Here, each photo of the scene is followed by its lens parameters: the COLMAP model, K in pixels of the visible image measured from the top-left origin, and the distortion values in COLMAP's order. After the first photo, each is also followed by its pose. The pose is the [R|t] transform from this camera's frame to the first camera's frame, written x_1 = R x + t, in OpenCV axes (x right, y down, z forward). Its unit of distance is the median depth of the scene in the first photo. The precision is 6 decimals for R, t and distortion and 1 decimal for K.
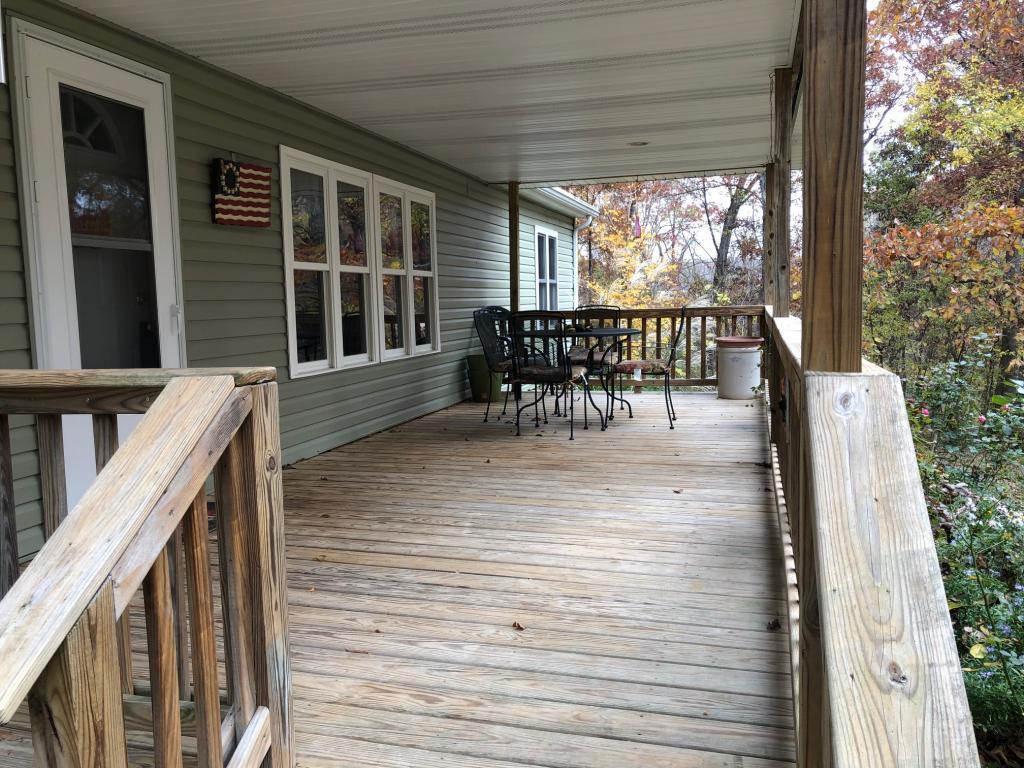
lens RADIAL K [[844.1, 0, 506.5], [0, 844.1, 384.4], [0, 0, 1]] dist [0.027769, -0.013938]
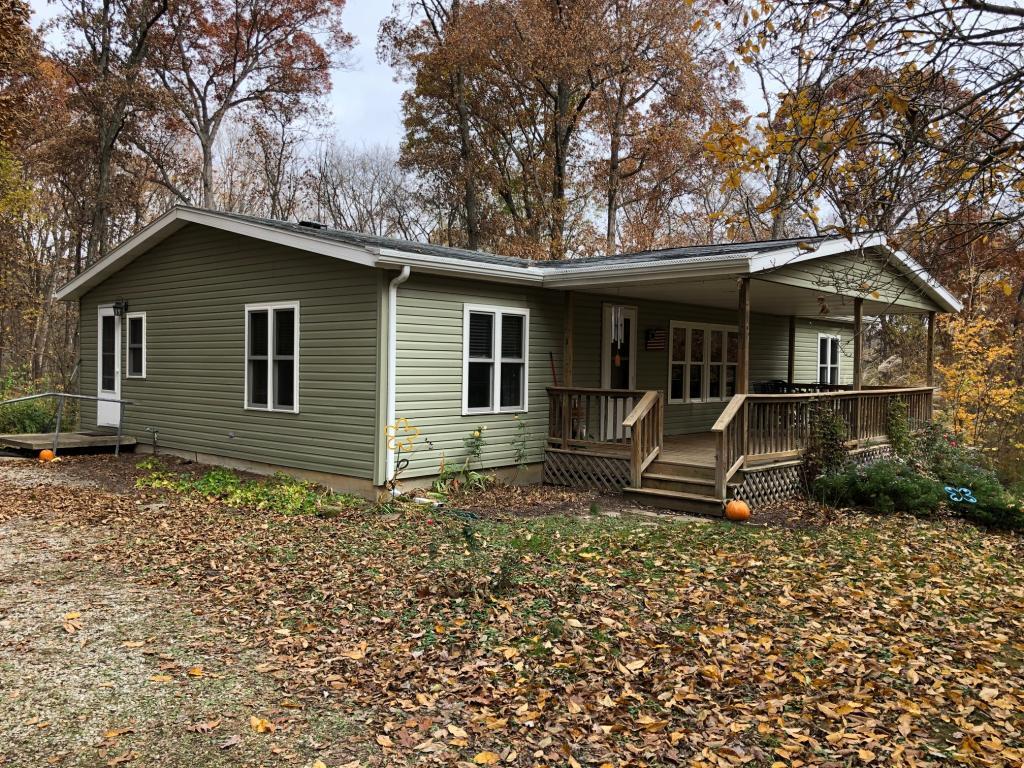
lens RADIAL K [[844.1, 0, 506.5], [0, 844.1, 384.4], [0, 0, 1]] dist [0.027769, -0.013938]
pose [[0.897949, 0.045260, -0.437765, 0.418864], [-0.076919, 0.995528, -0.054850, 0.105674], [0.433325, 0.082925, 0.897415, -1.503801]]
